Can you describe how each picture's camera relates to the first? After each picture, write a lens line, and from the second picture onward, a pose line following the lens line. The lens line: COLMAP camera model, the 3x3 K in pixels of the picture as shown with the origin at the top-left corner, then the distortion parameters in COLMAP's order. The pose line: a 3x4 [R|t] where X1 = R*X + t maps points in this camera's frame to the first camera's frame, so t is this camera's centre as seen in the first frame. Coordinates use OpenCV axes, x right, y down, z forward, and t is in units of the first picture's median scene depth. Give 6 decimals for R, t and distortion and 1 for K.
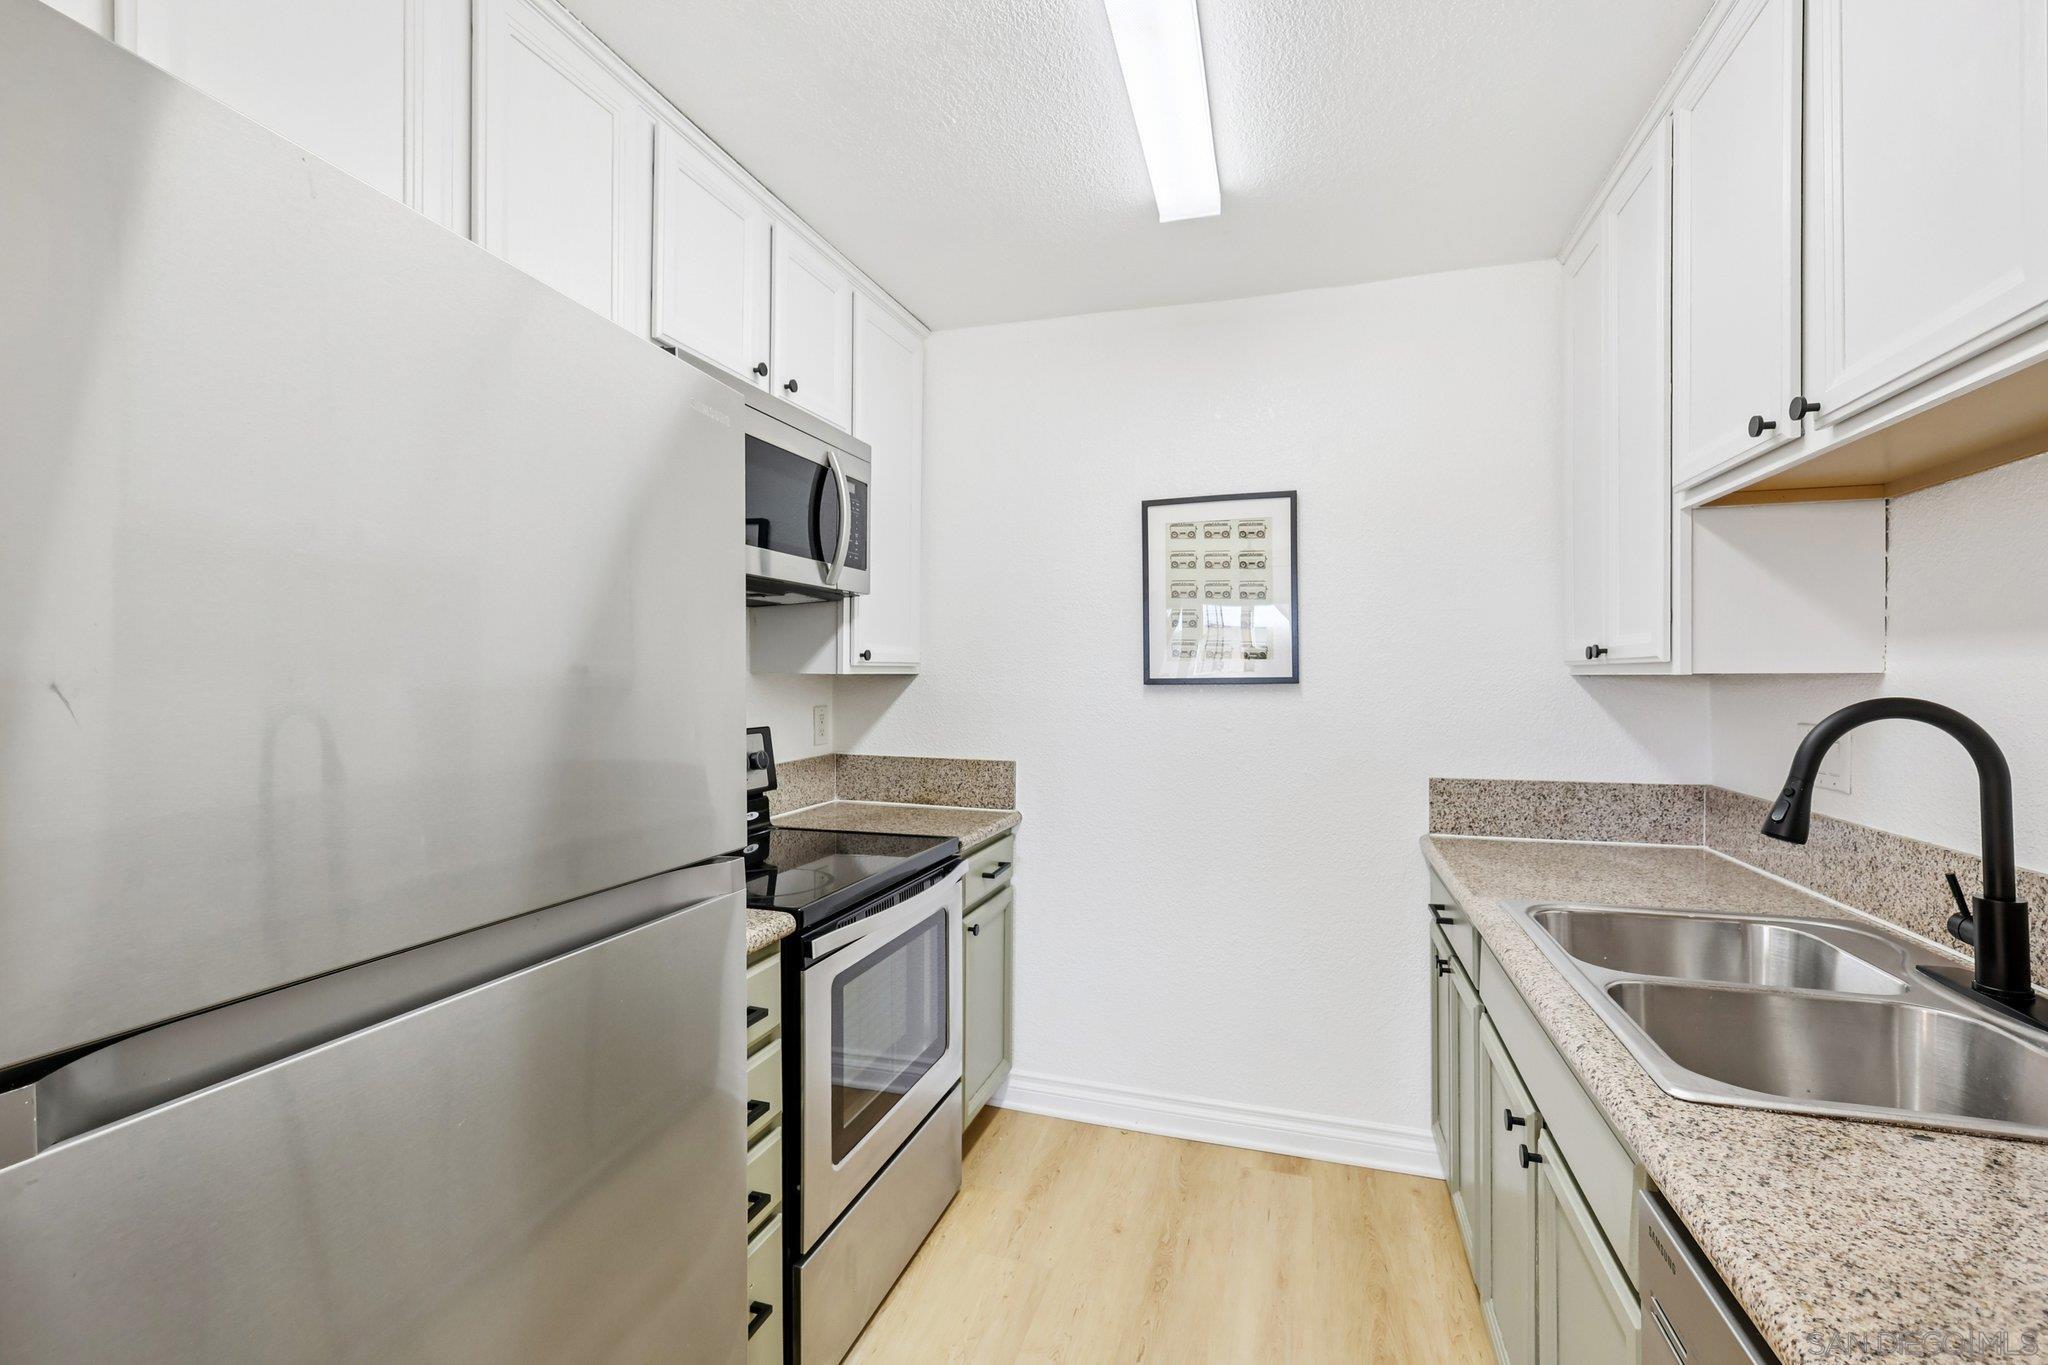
lens RADIAL K [[884.6, 0, 1021.3], [0, 884.6, 676.9], [0, 0, 1]] dist [-0.000337, 0.000343]
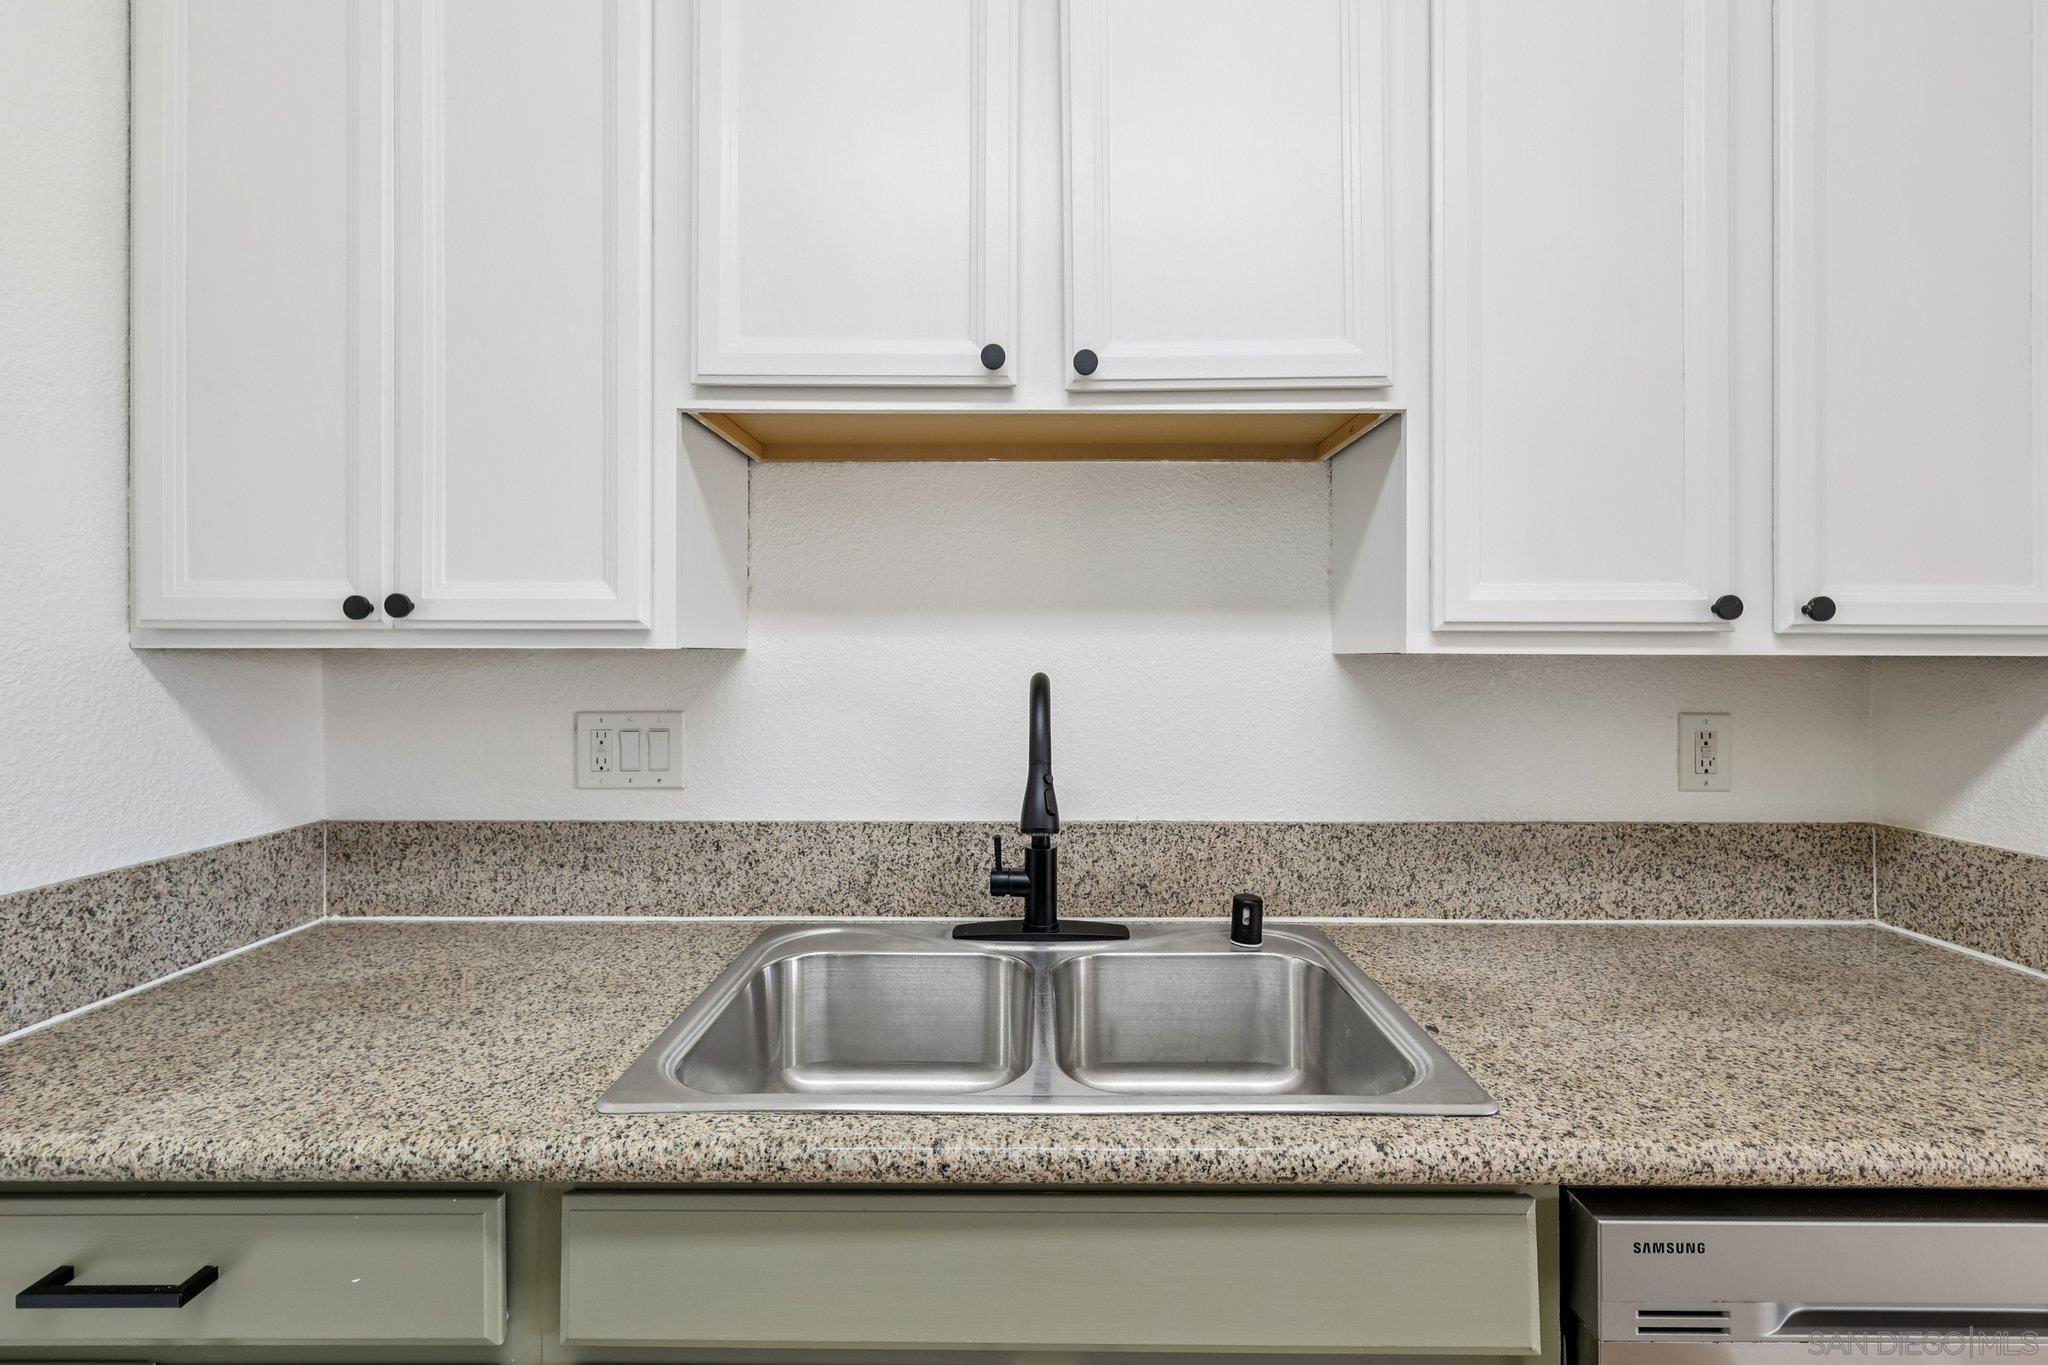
lens RADIAL K [[894.5, 0, 1028.2], [0, 894.5, 655.7], [0, 0, 1]] dist [0.001529, 0.000323]
pose [[-0.292356, 0.001535, 0.956308, -0.000480], [0.000702, 0.999999, -0.001391, 0.002655], [-0.956309, 0.000265, -0.292357, 0.689379]]
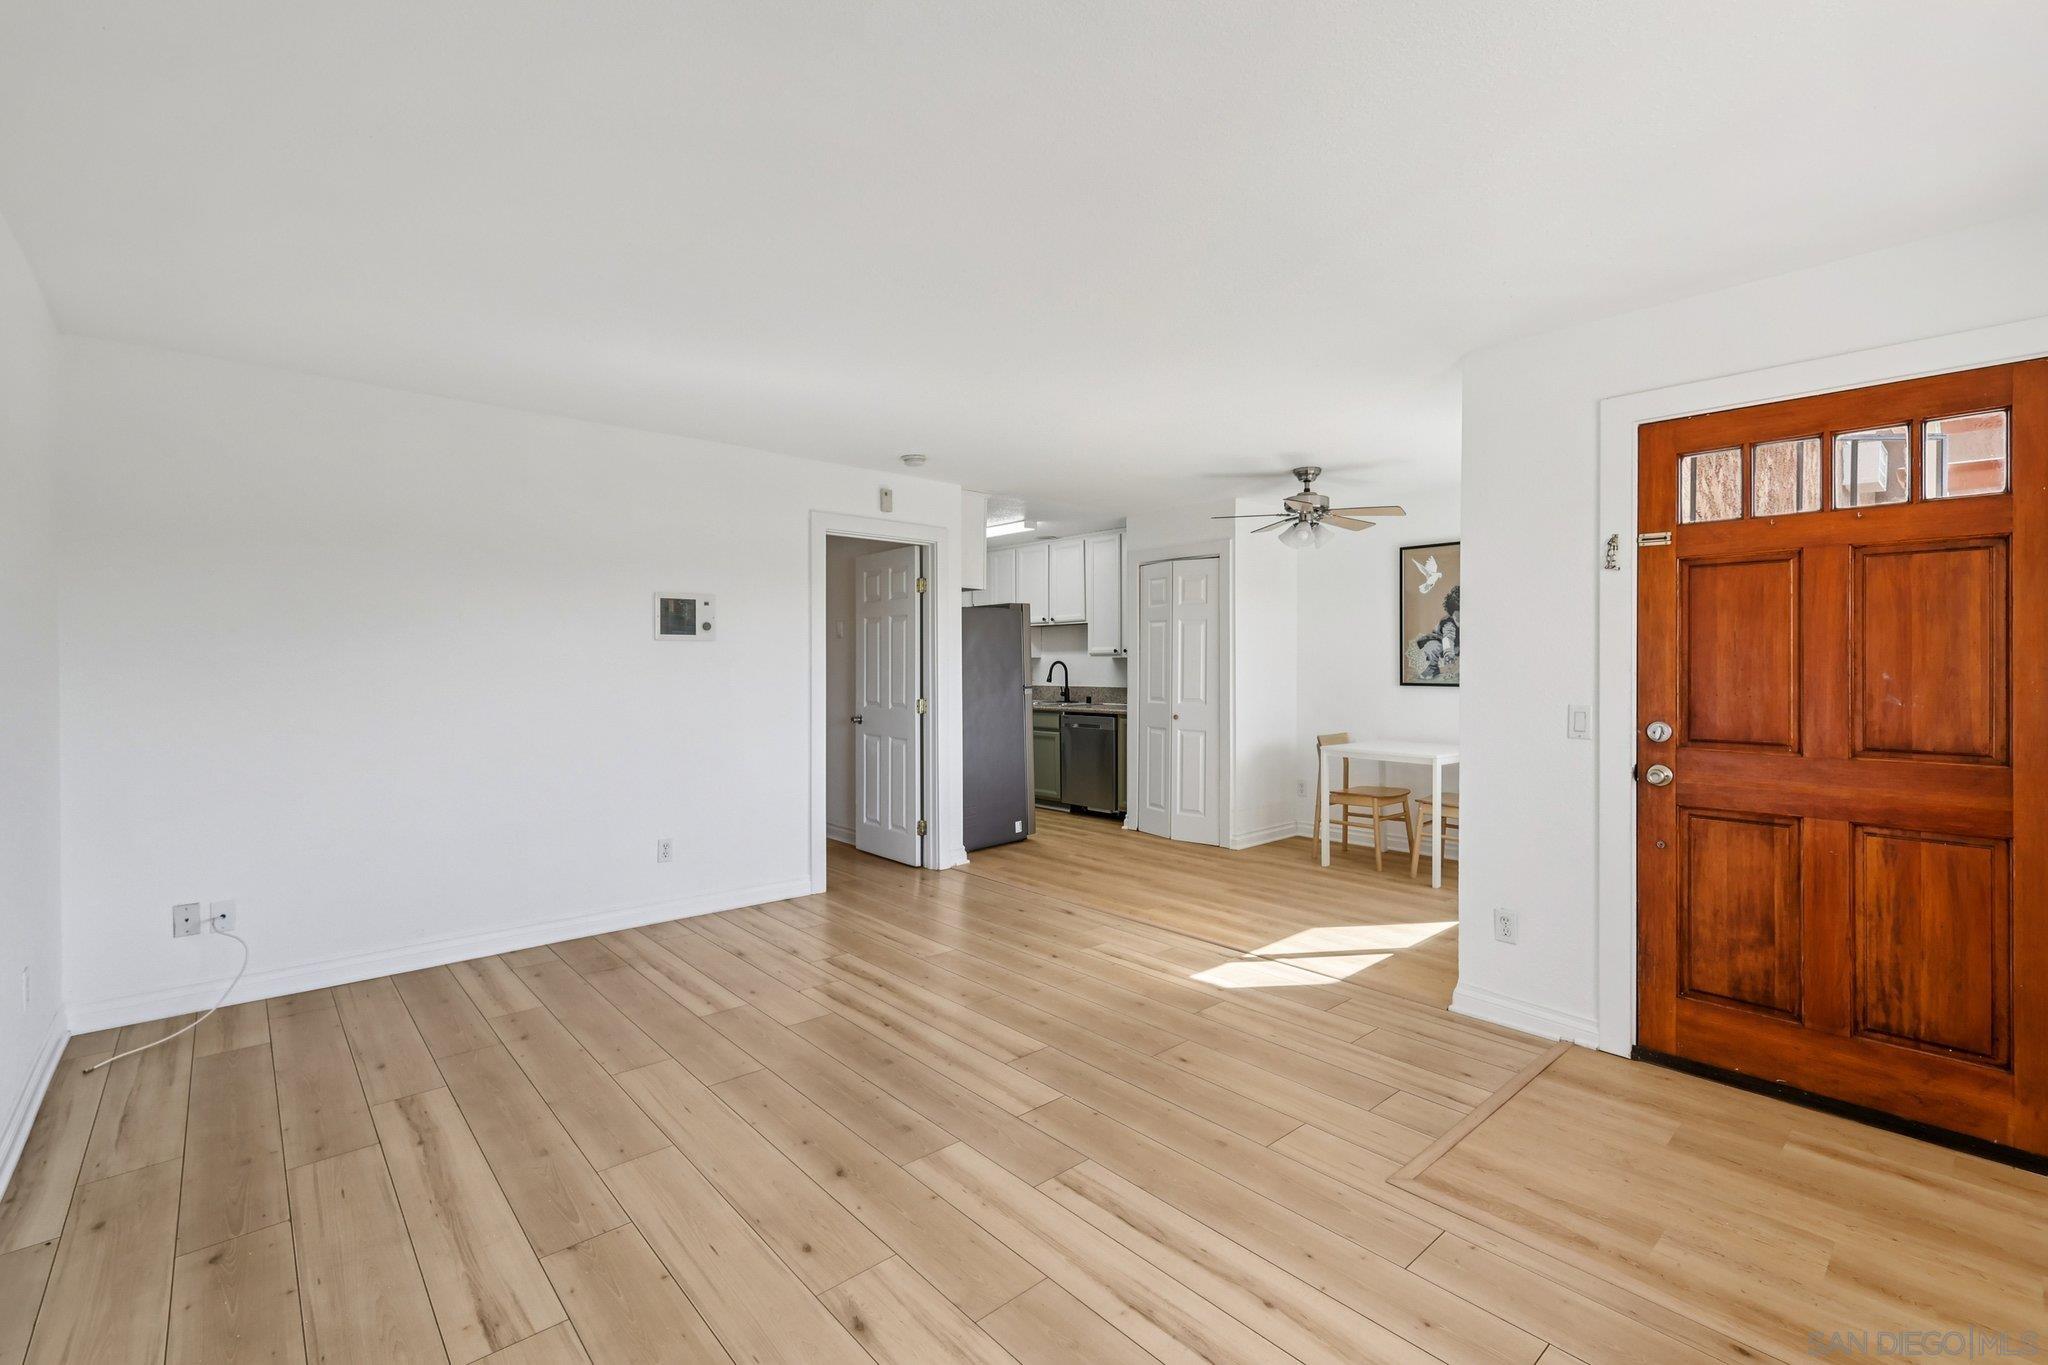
lens RADIAL K [[893.4, 0, 1022.3], [0, 893.4, 672.8], [0, 0, 1]] dist [0.003967, 0.000641]
pose [[0.506214, -0.016308, 0.862254, -2.739217], [0.008248, 0.999867, 0.014069, 0.009333], [-0.862369, -0.000010, 0.506281, -1.216291]]
